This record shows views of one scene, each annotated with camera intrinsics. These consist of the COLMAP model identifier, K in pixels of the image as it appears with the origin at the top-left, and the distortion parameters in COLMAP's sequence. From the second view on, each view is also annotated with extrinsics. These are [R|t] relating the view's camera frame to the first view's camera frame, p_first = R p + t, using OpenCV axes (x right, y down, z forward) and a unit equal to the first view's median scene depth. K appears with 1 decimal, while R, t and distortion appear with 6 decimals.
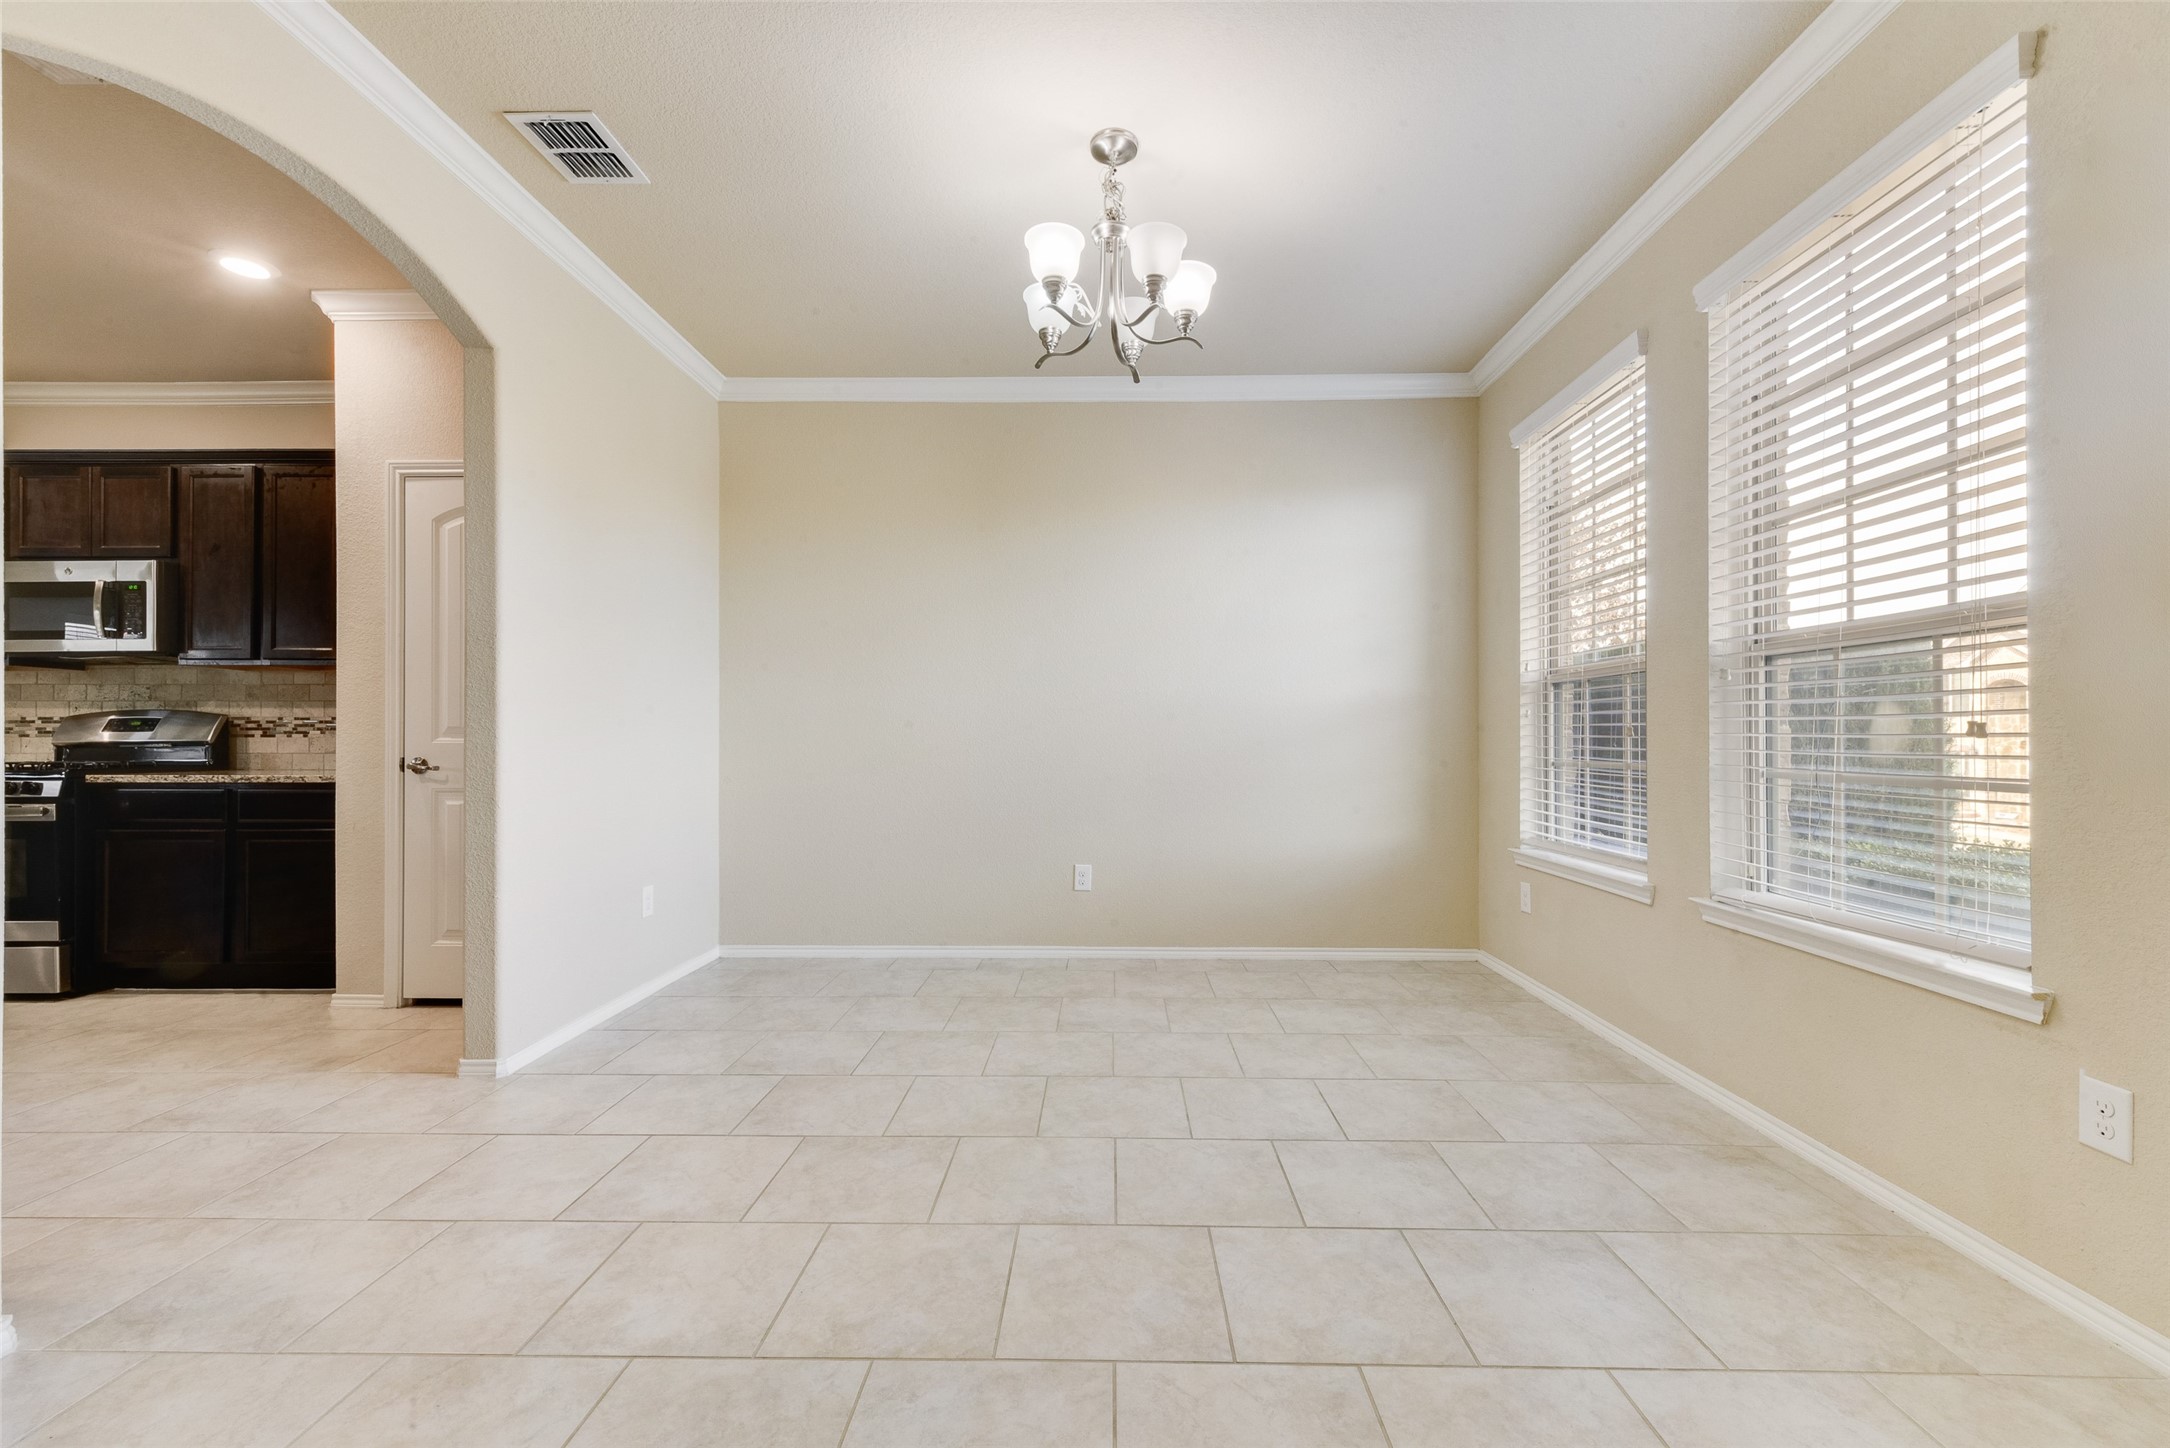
lens RADIAL K [[869.4, 0, 1089.6], [0, 869.4, 742.1], [0, 0, 1]] dist [0.008585, -0.000673]
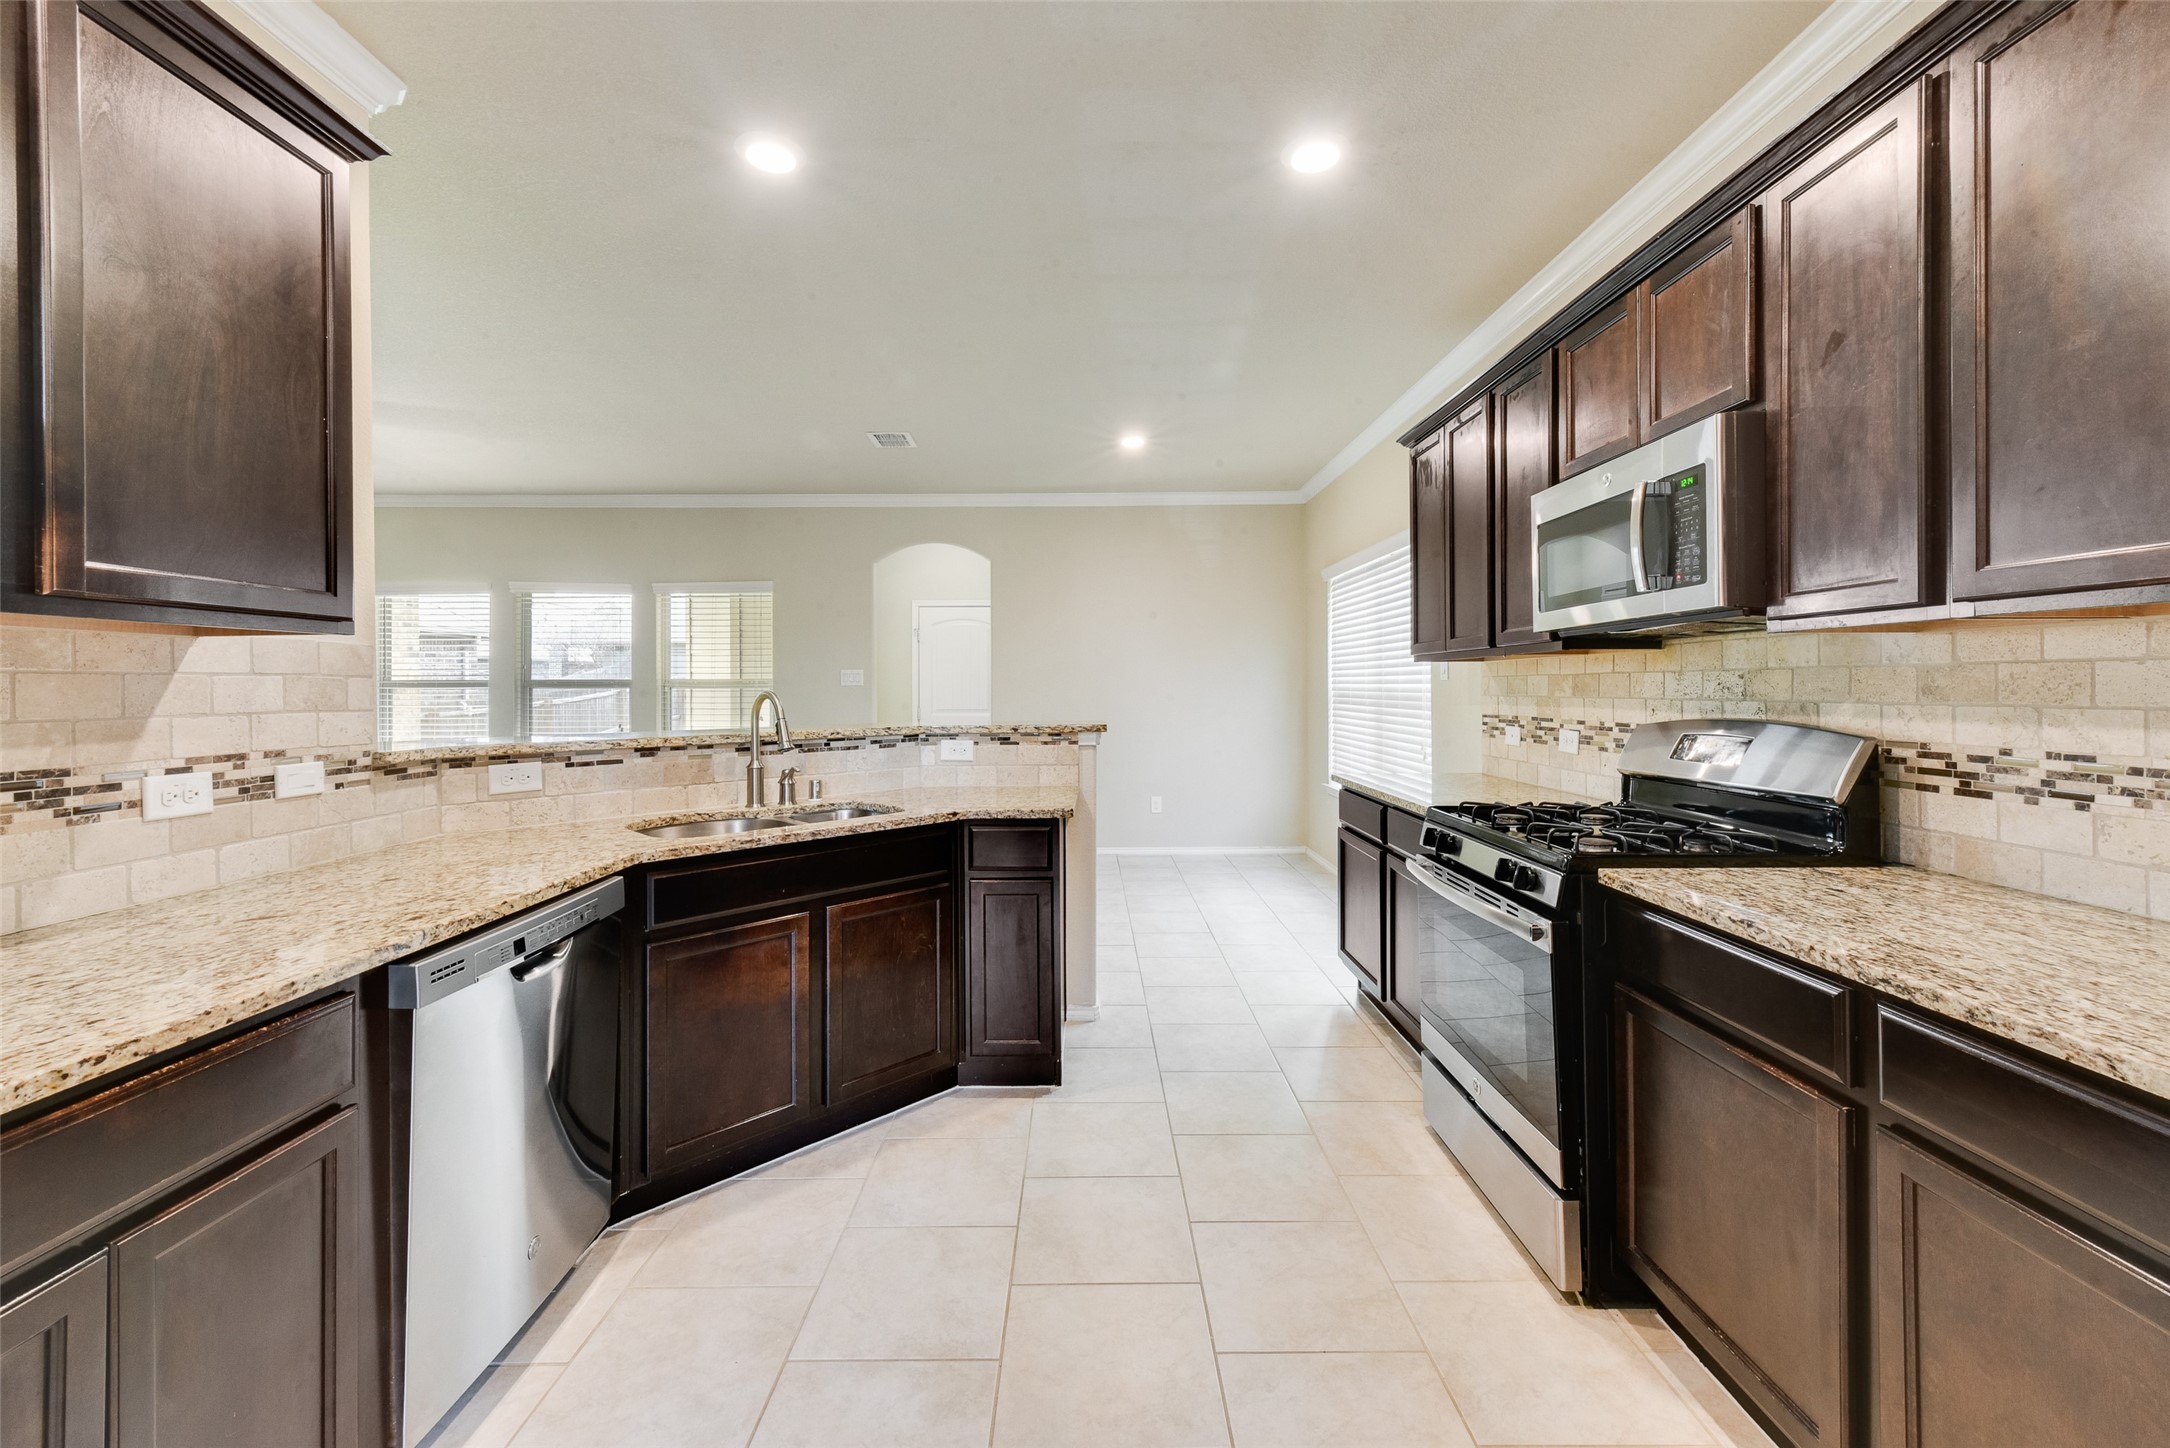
lens RADIAL K [[878.1, 0, 1088.1], [0, 878.1, 678.9], [0, 0, 1]] dist [0.010901, 0.000147]
pose [[0.021094, -0.006586, -0.999756, -0.648806], [0.002758, 0.999975, -0.006529, -0.068564], [0.999774, -0.002619, 0.021112, 0.704236]]
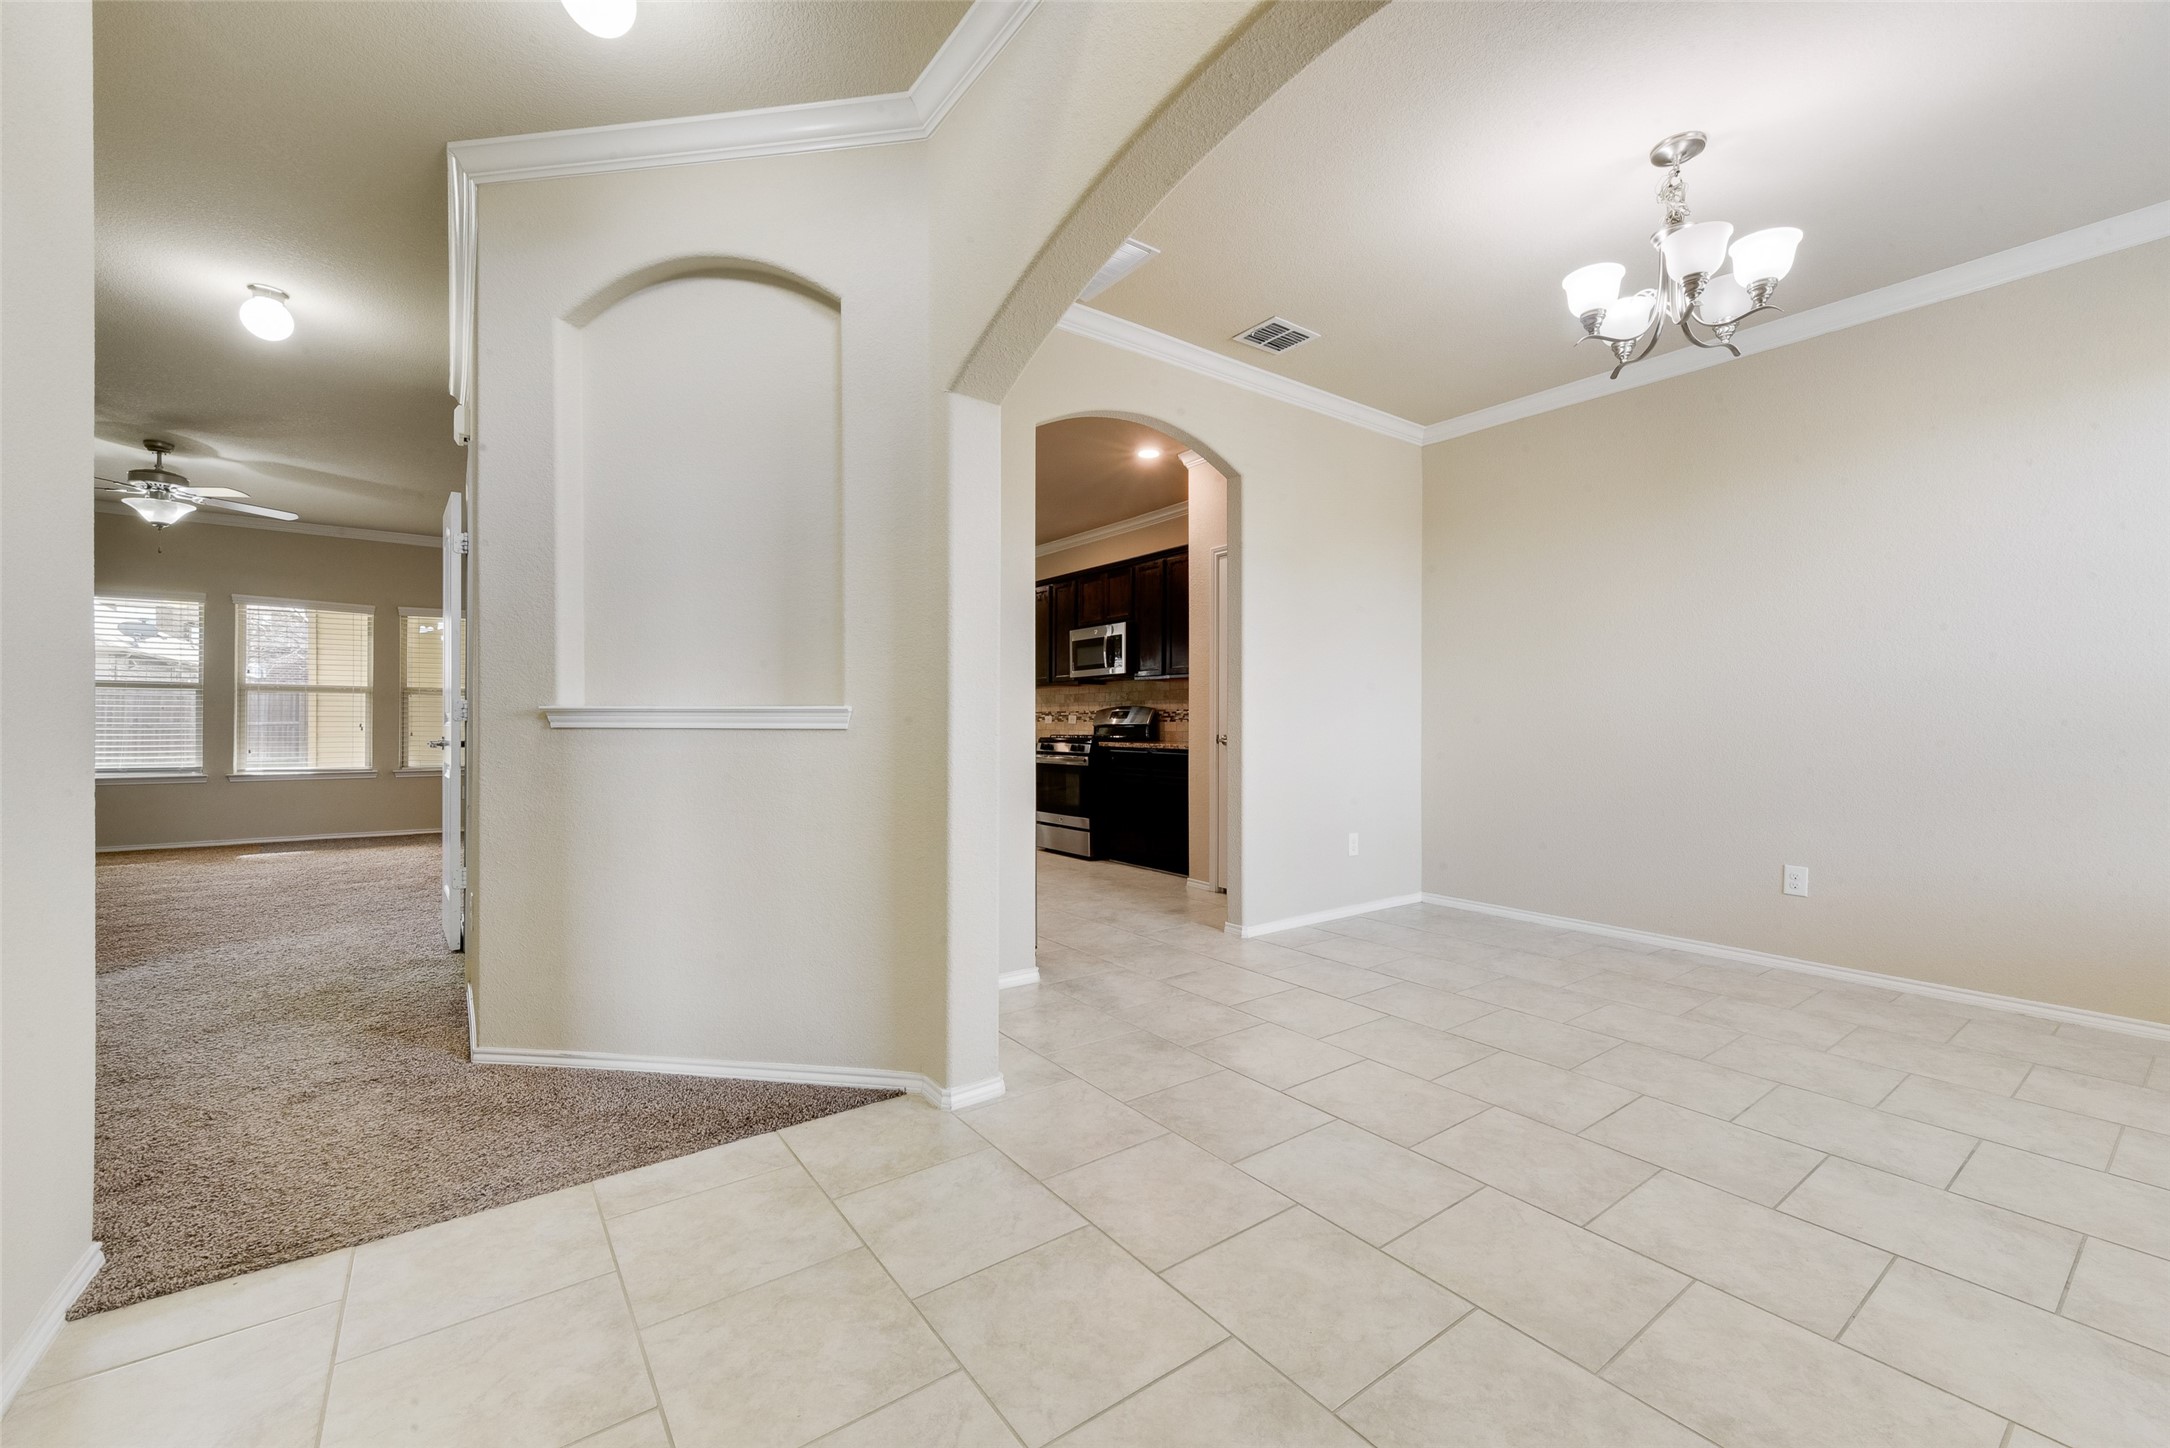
lens RADIAL K [[869.4, 0, 1089.6], [0, 869.4, 742.1], [0, 0, 1]] dist [0.008585, -0.000673]
pose [[0.605116, 0.019148, -0.795907, 0.317885], [-0.005345, 0.999786, 0.019989, 0.001020], [0.796120, -0.007842, 0.605089, -0.132403]]
